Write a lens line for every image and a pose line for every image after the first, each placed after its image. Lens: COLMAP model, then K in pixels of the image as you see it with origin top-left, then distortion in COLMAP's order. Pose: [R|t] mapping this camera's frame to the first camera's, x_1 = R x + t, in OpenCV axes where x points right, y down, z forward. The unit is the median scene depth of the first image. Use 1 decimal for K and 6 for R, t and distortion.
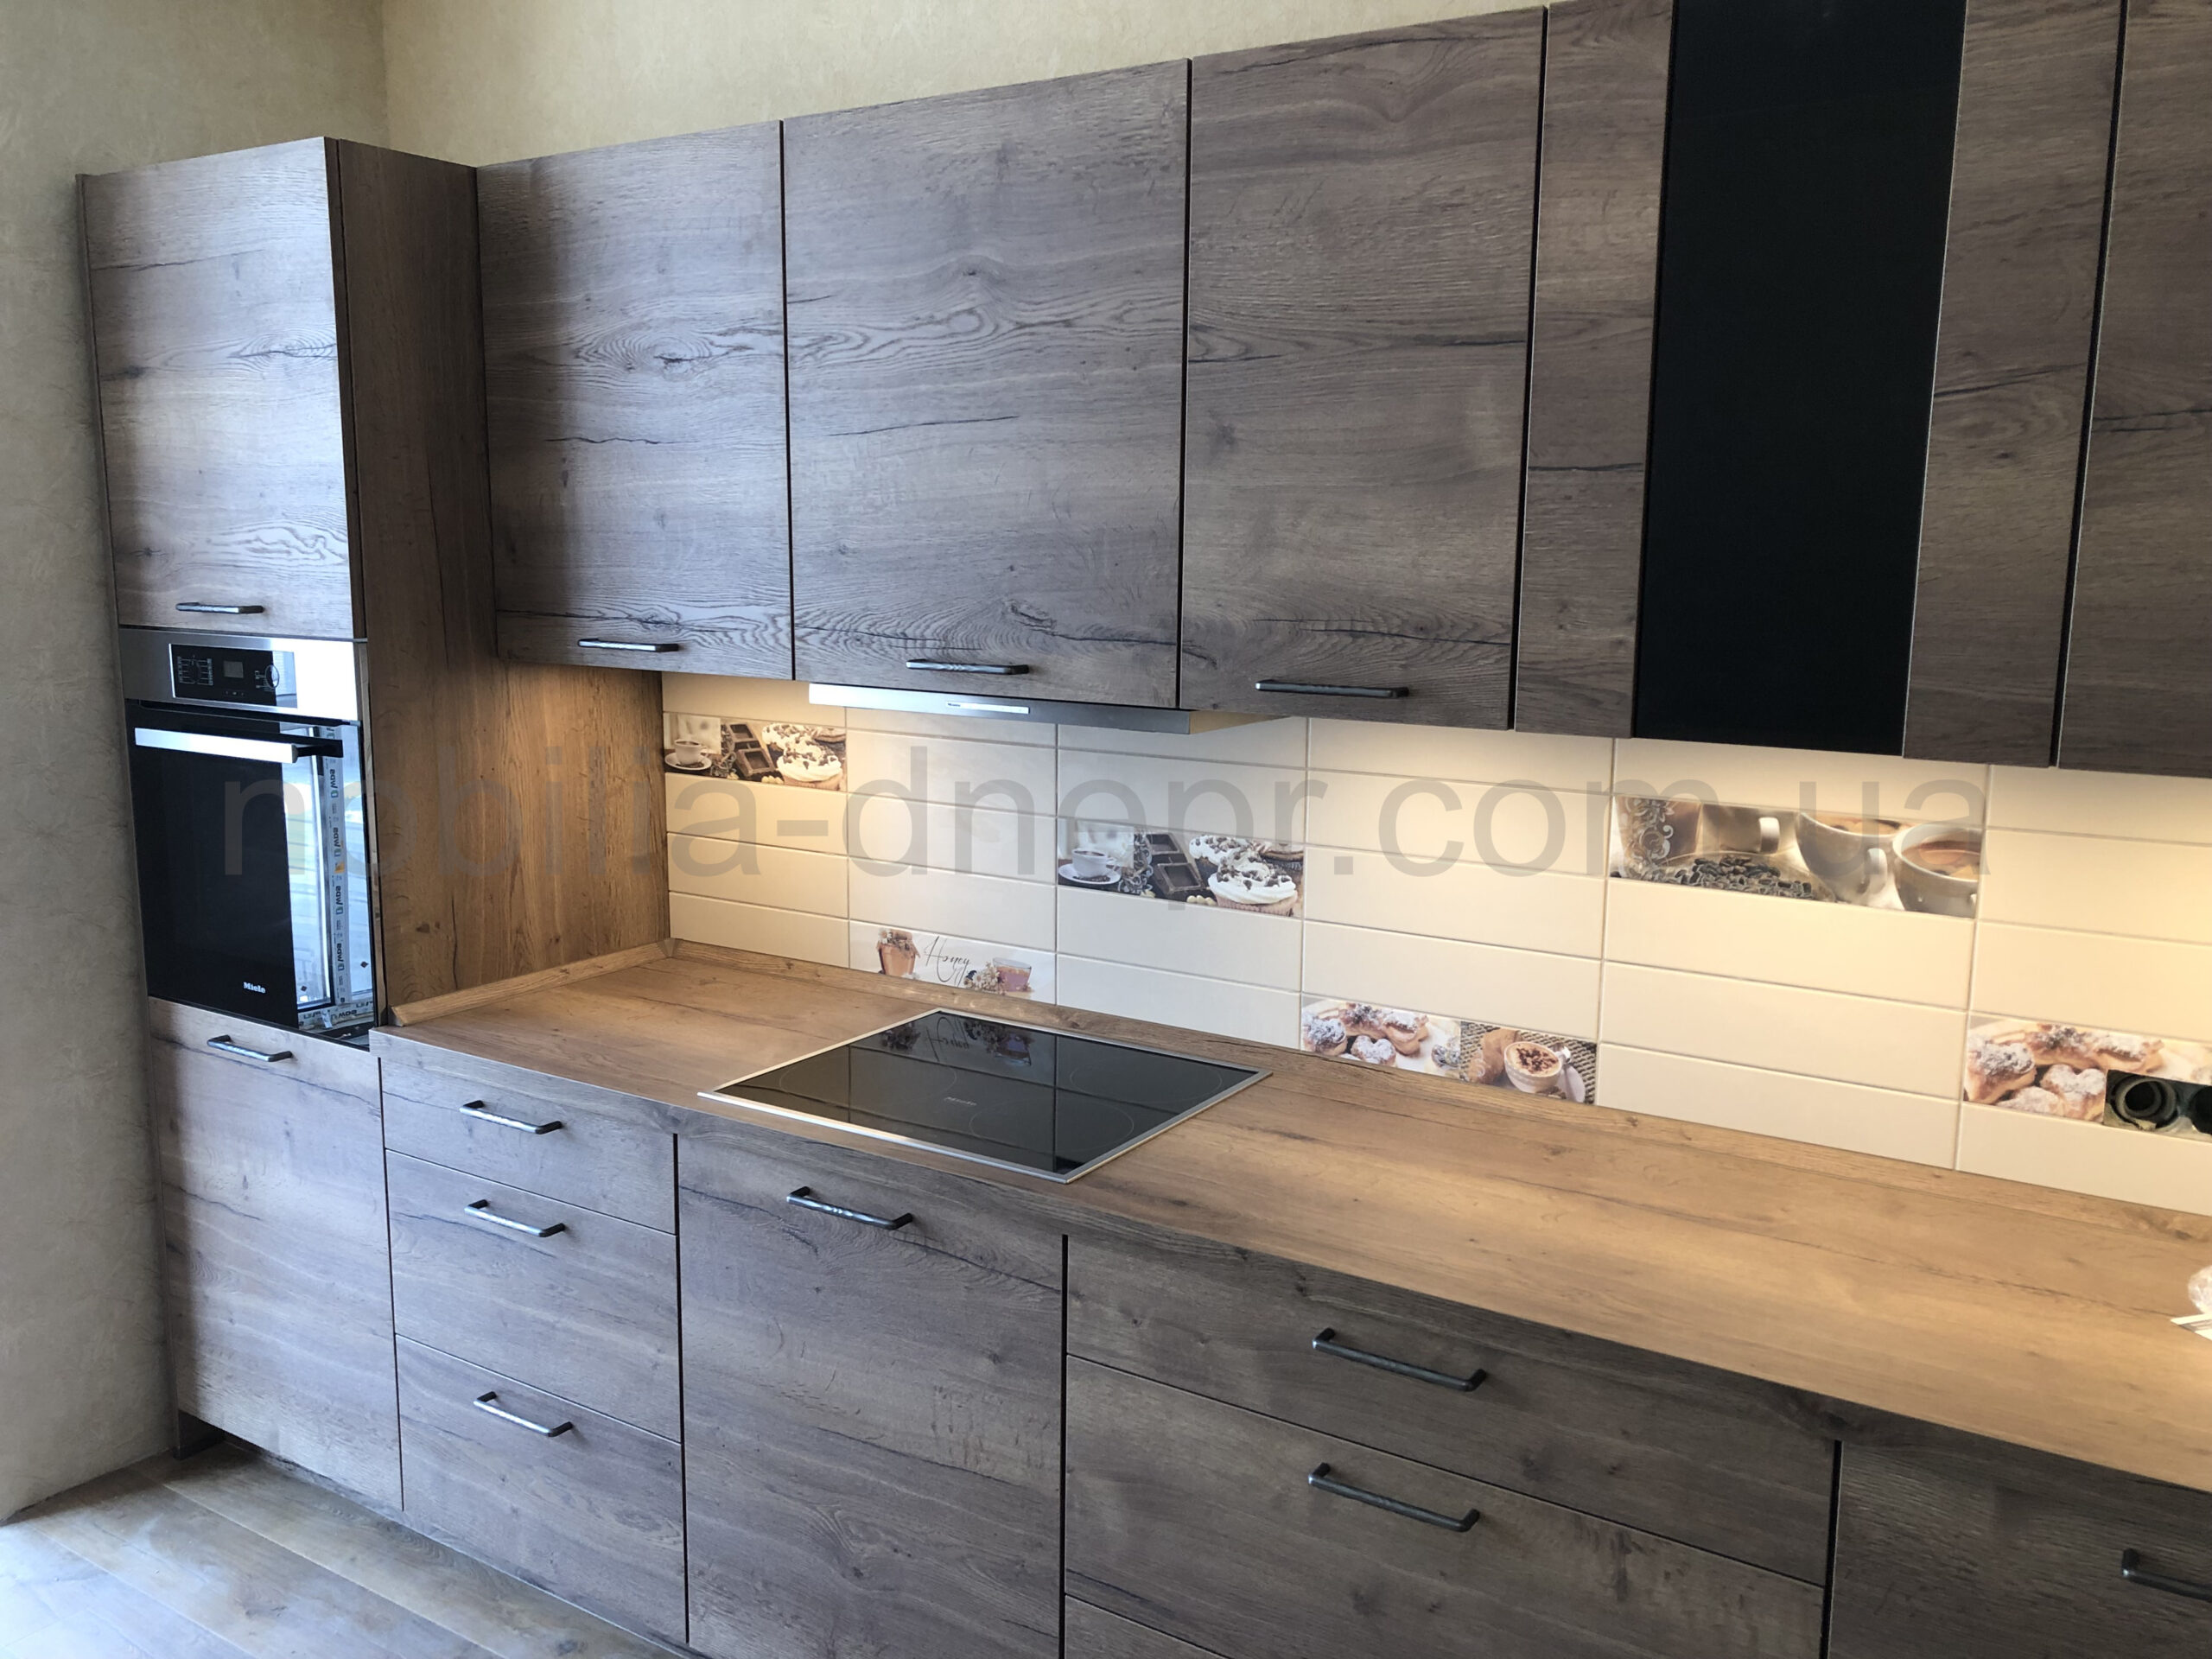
lens RADIAL K [[1843.8, 0, 1106.3], [0, 1843.8, 825.5], [0, 0, 1]] dist [0.012261, -0.016744]
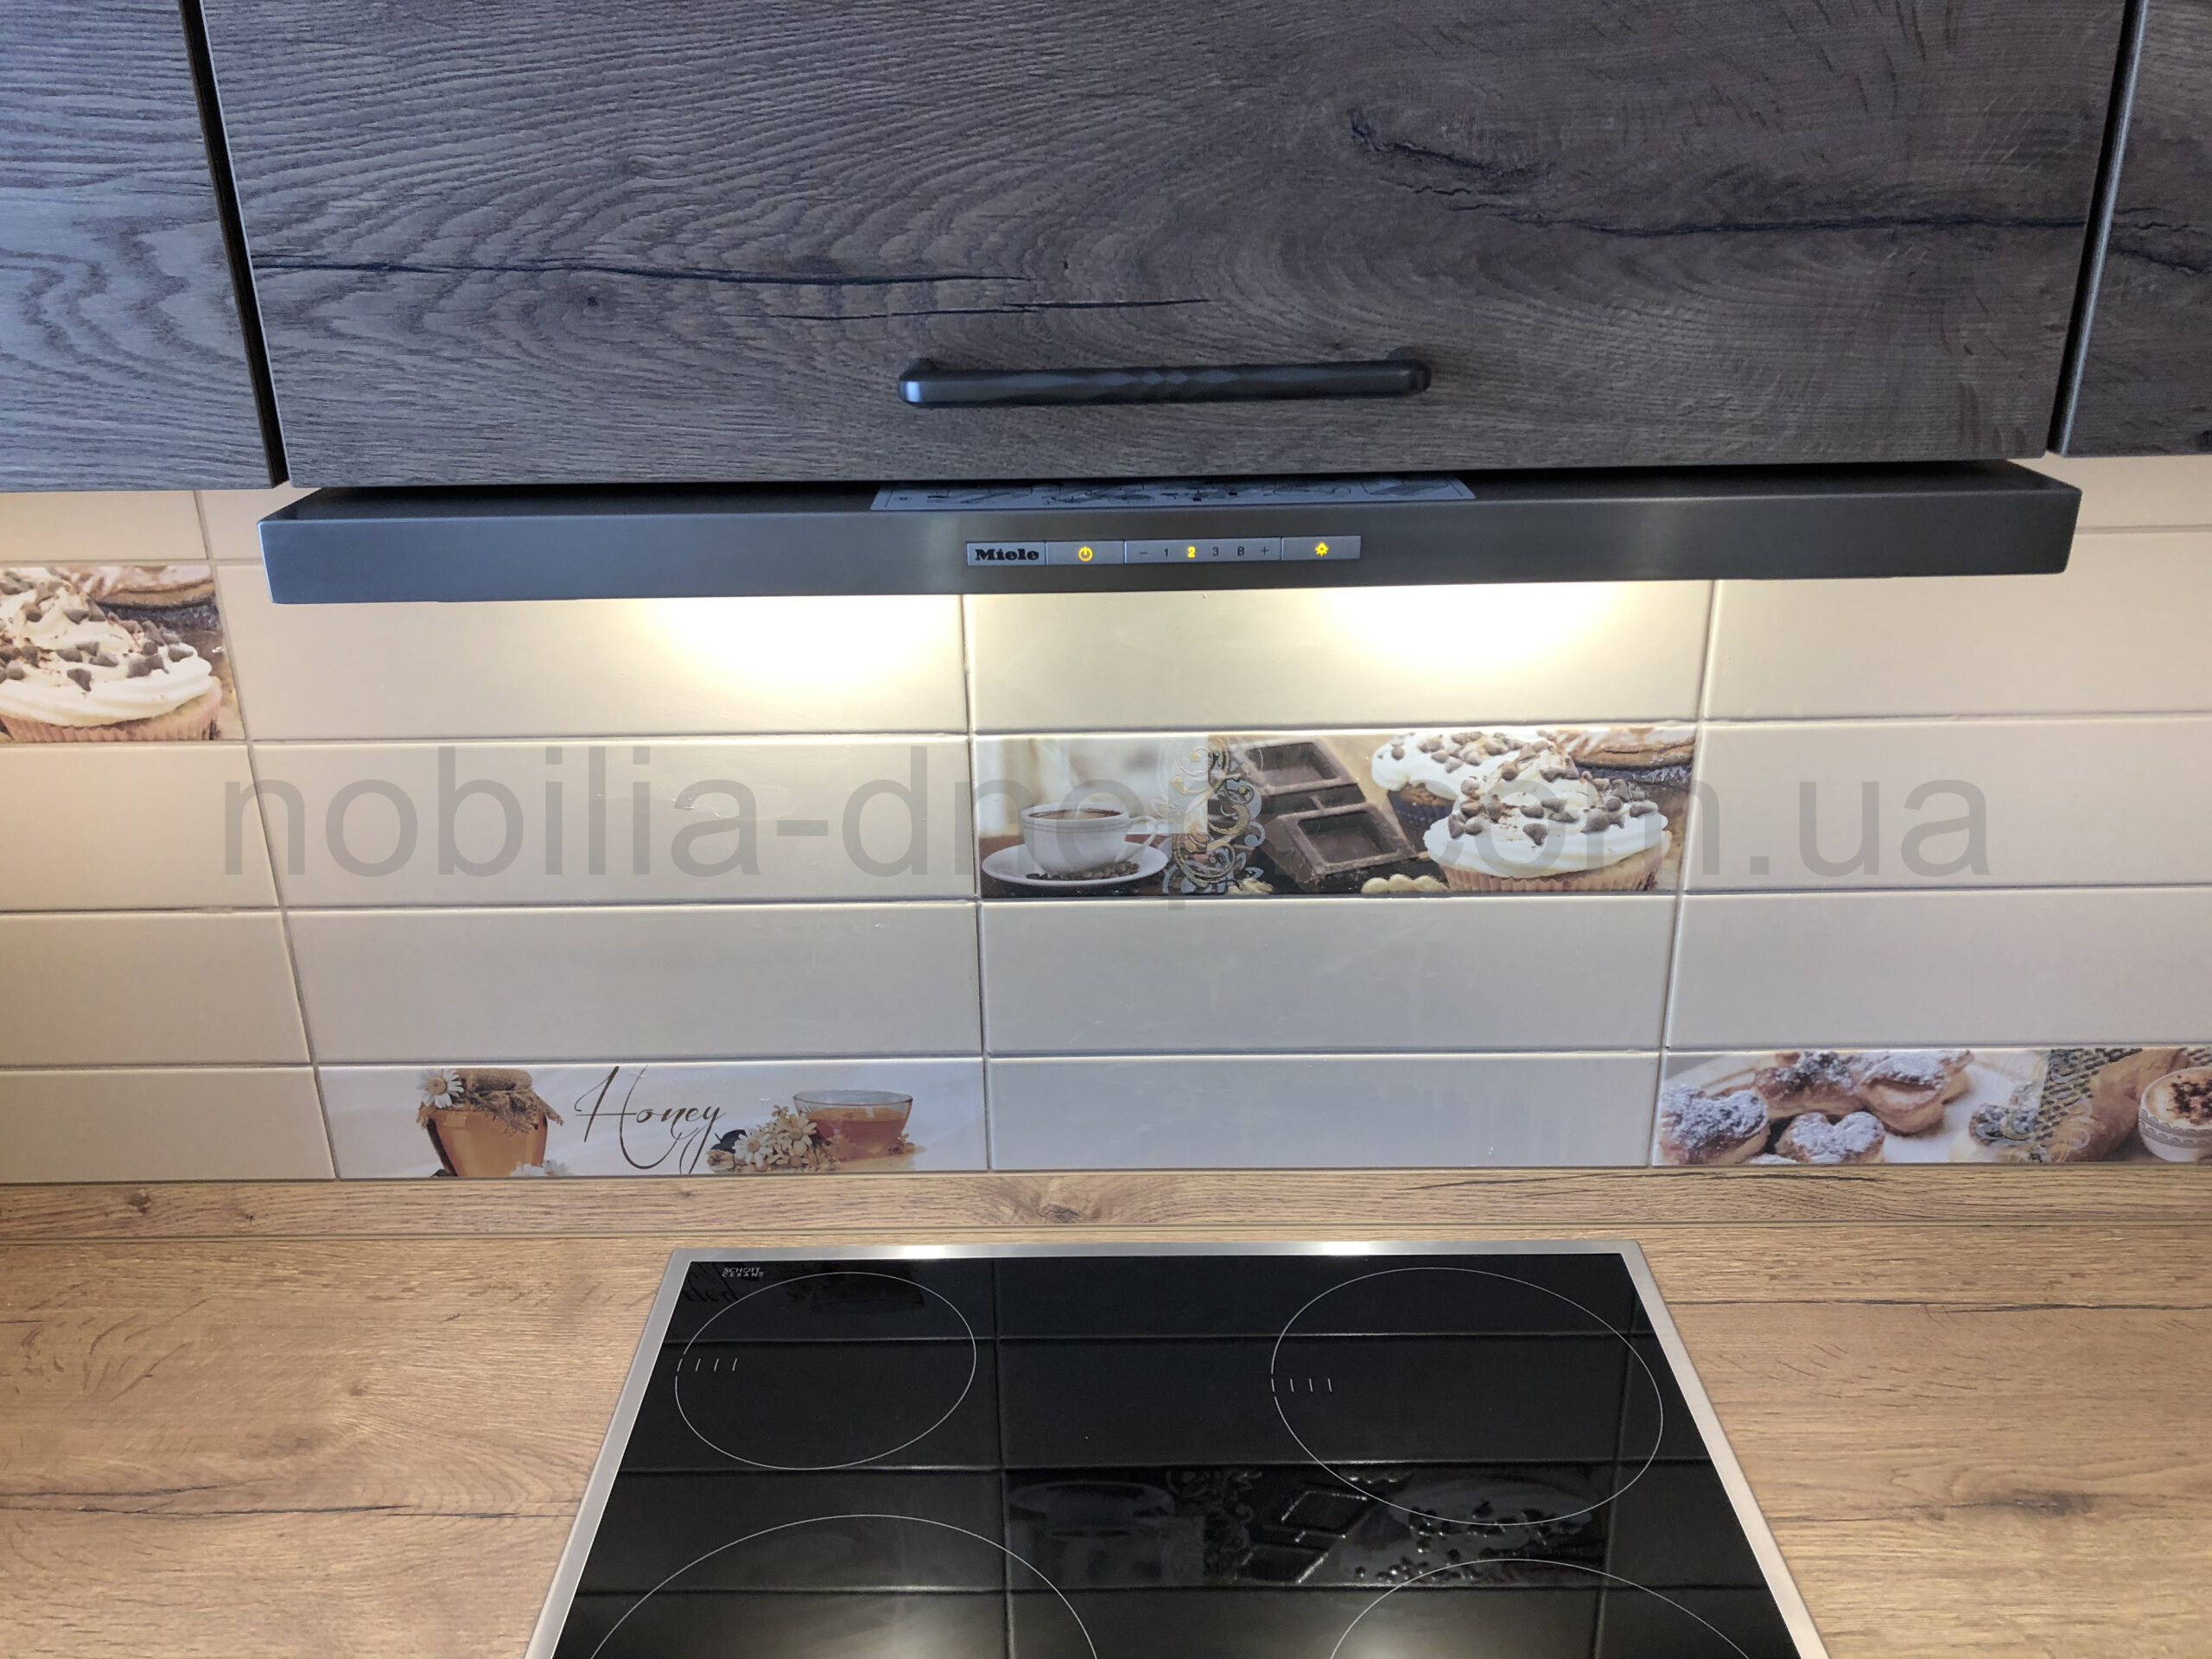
lens RADIAL K [[1843.8, 0, 1105.9], [0, 1843.8, 829.7], [0, 0, 1]] dist [0.012261, -0.016744]
pose [[0.846837, -0.225868, 0.481508, -0.204059], [0.112771, 0.961013, 0.252462, -0.084050], [-0.519759, -0.159494, 0.839293, 0.717042]]
